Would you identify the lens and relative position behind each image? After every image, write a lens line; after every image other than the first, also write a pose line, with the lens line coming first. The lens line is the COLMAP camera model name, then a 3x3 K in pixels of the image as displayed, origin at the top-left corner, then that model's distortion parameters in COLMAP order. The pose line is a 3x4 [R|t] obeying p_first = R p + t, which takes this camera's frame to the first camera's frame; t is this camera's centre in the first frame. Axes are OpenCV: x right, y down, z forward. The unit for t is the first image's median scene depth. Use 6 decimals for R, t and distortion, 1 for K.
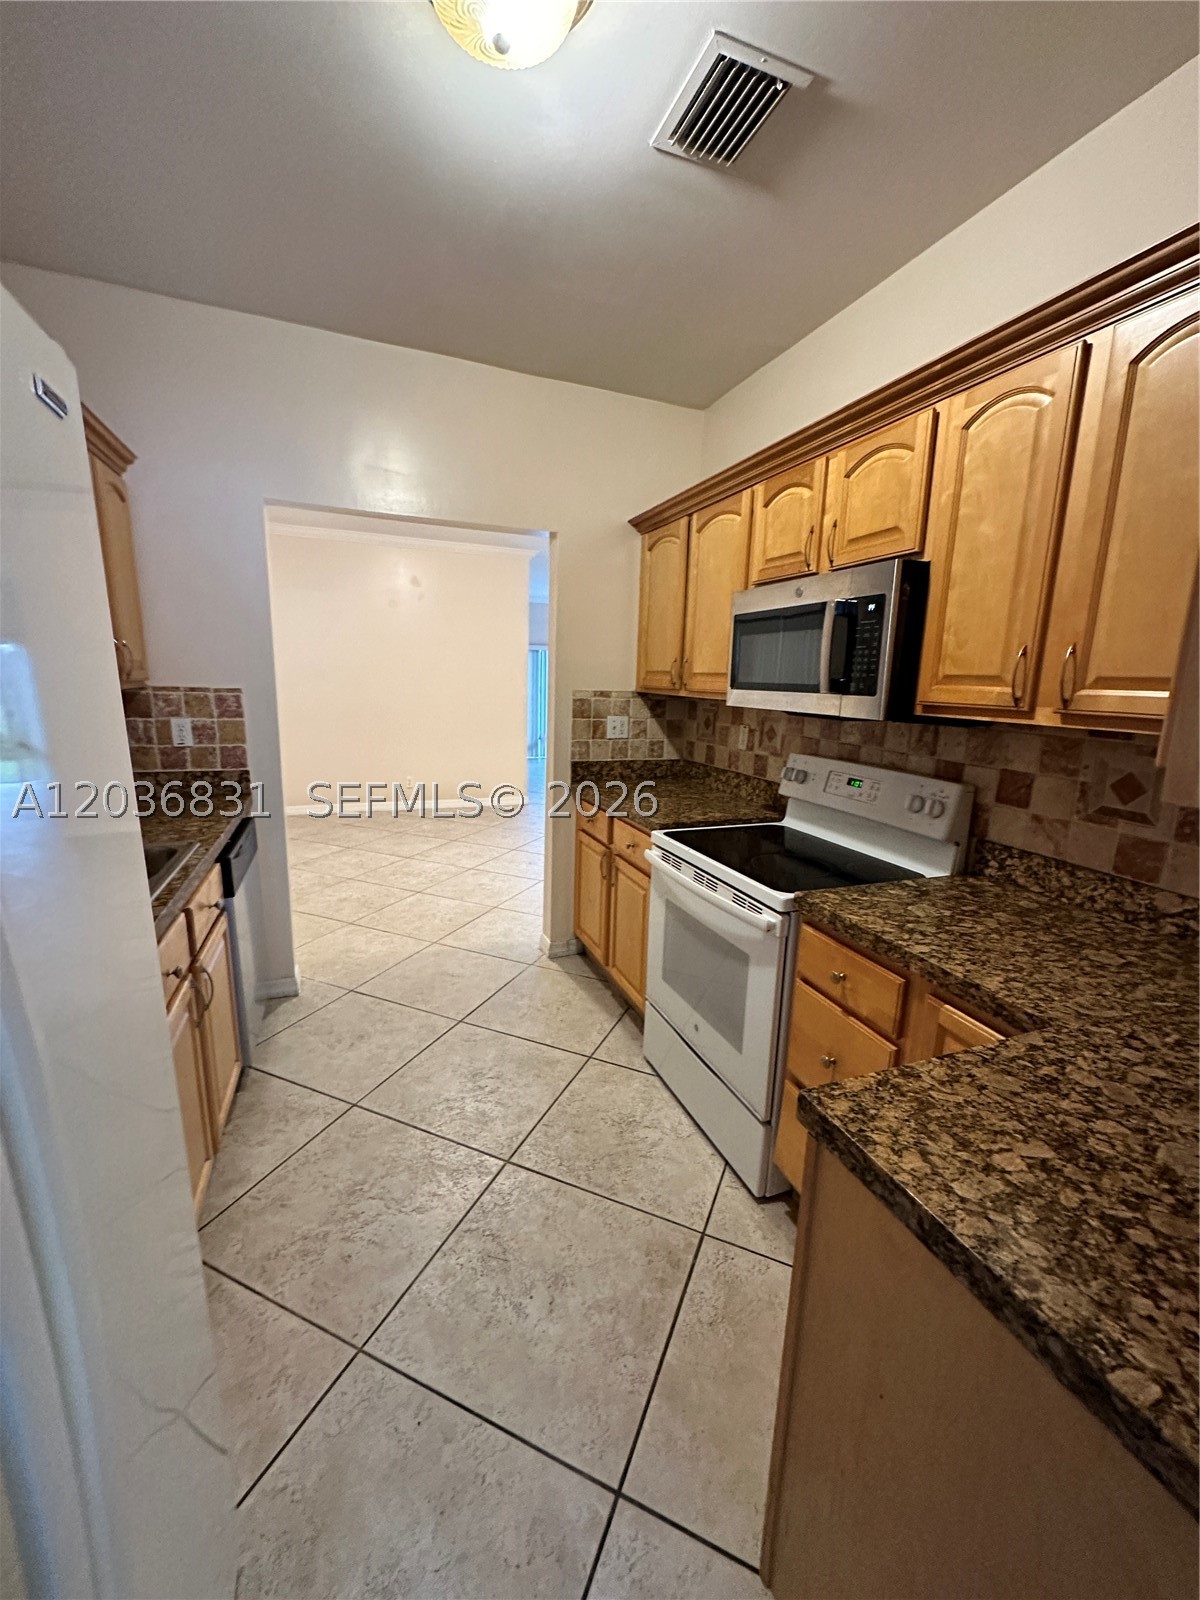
lens RADIAL K [[640.5, 0, 599.0], [0, 640.5, 800.8], [0, 0, 1]] dist [-0.000694, -0.000112]
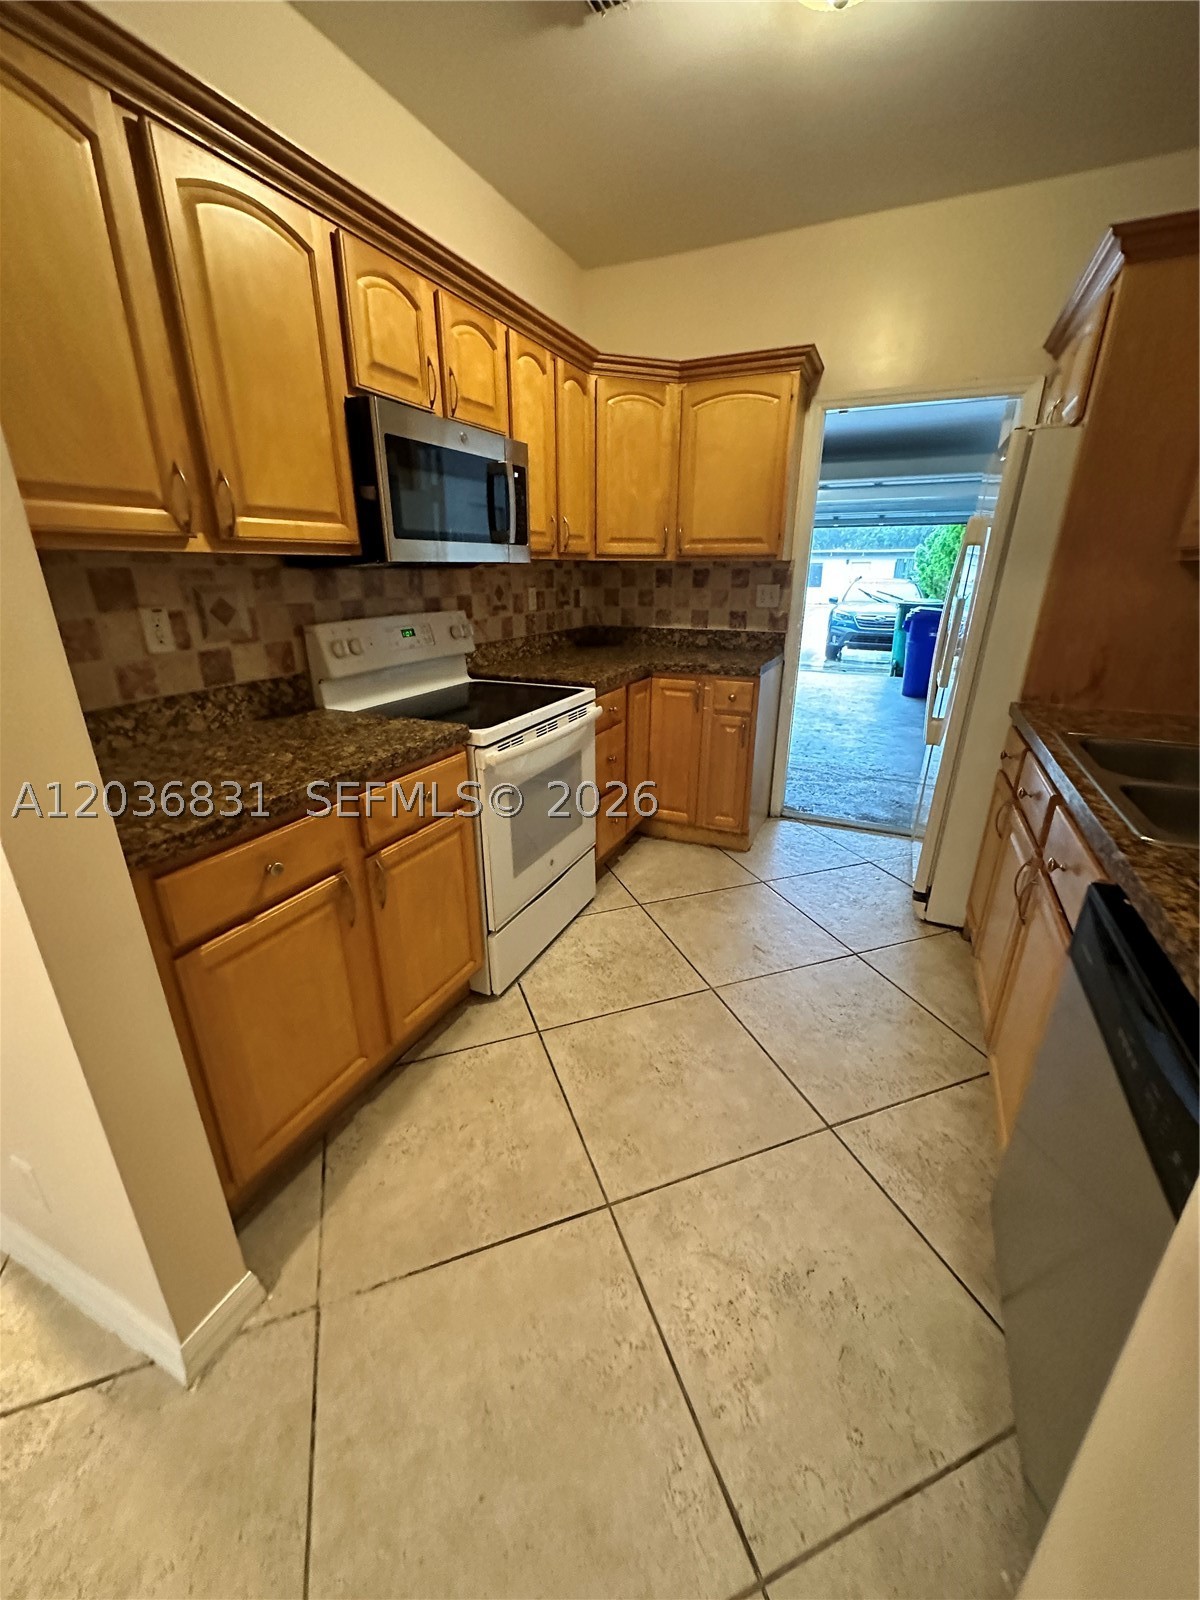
lens RADIAL K [[640.5, 0, 599.0], [0, 640.5, 800.8], [0, 0, 1]] dist [-0.000694, -0.000112]
pose [[-0.691615, -0.273758, 0.668375, -0.747718], [0.120307, 0.868793, 0.480338, -0.319057], [-0.712176, 0.412619, -0.567936, 1.844868]]
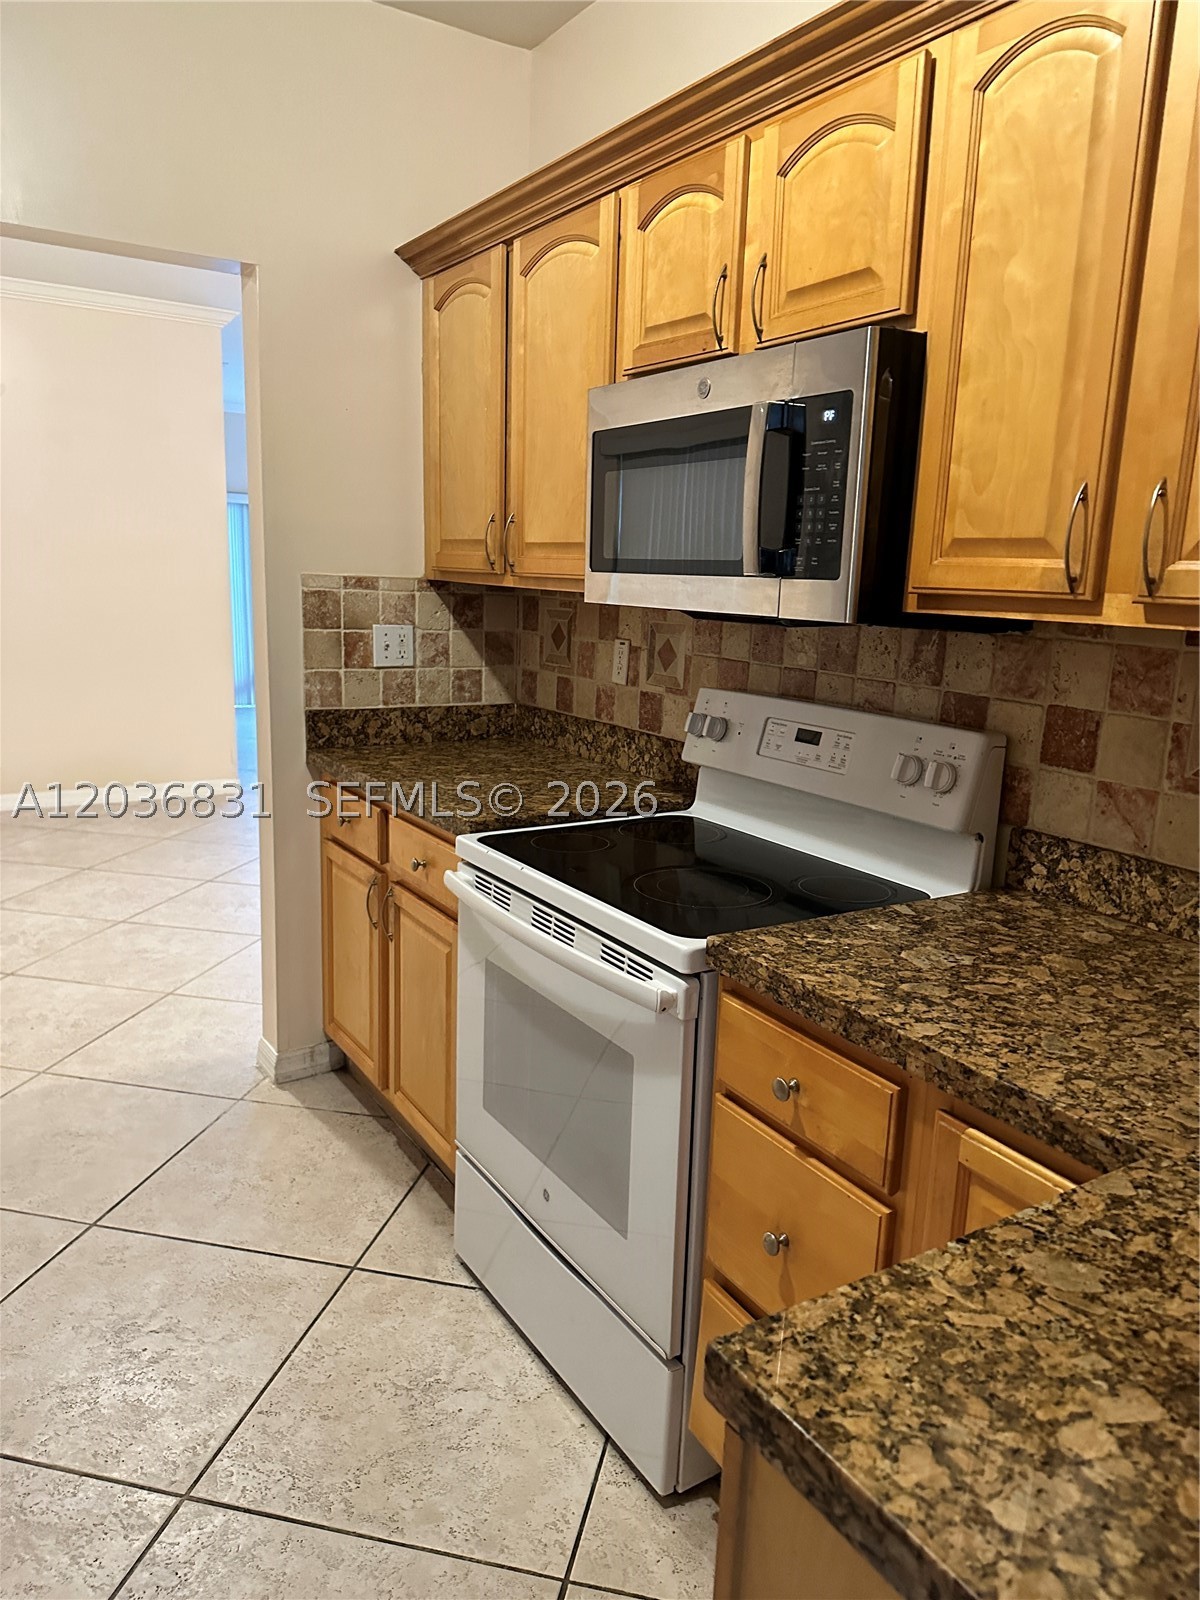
lens RADIAL K [[1128.2, 0, 600.5], [0, 1128.2, 809.5], [0, 0, 1]] dist [0.064605, -0.073620]
pose [[0.981686, -0.036780, 0.186921, 0.035342], [0.031898, 0.999069, 0.029061, 0.001309], [-0.187816, -0.022566, 0.981945, 0.063900]]
